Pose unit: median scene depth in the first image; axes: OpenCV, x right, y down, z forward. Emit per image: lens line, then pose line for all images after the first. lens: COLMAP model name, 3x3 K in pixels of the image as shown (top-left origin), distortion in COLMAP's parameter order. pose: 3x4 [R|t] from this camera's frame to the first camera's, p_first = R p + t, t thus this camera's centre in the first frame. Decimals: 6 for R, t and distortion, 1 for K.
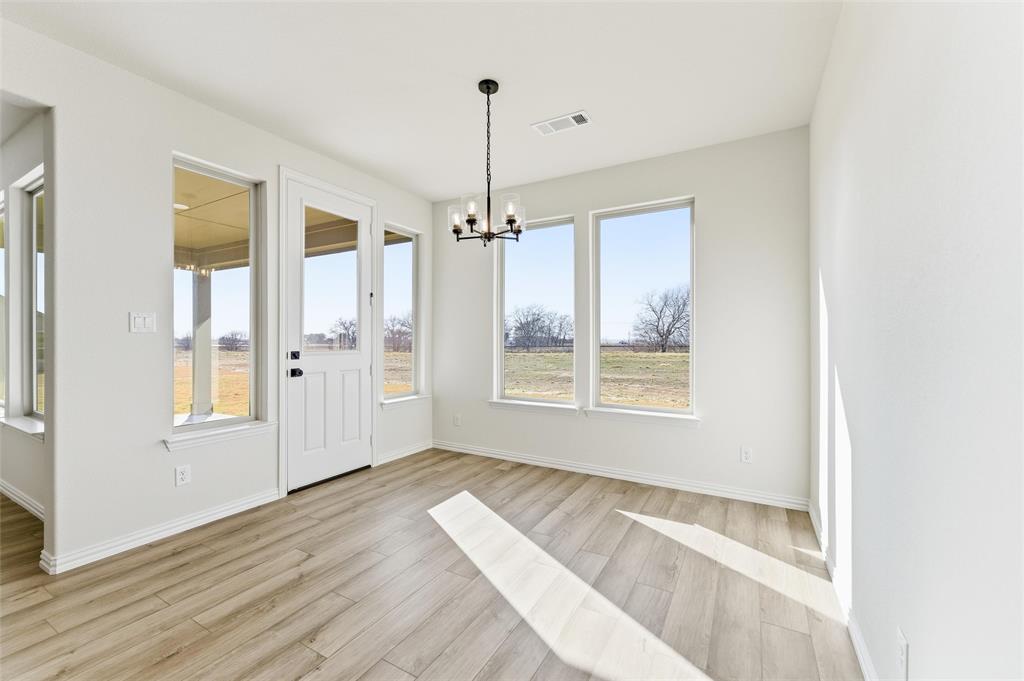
lens RADIAL K [[415.8, 0, 527.3], [0, 415.8, 342.6], [0, 0, 1]] dist [-0.002571, 0.000632]
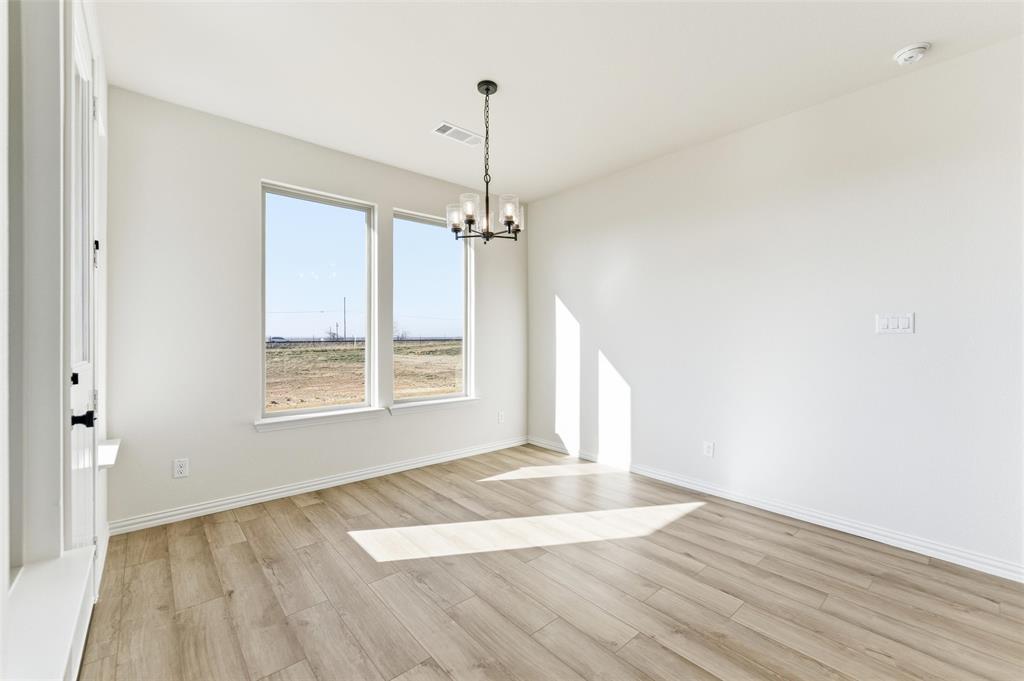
lens RADIAL K [[415.8, 0, 510.3], [0, 415.8, 339.3], [0, 0, 1]] dist [-0.002571, 0.000632]
pose [[0.335205, -0.003339, 0.942139, -0.762627], [0.002765, 0.999993, 0.002560, -0.003926], [-0.942141, 0.001747, 0.335212, 0.449268]]
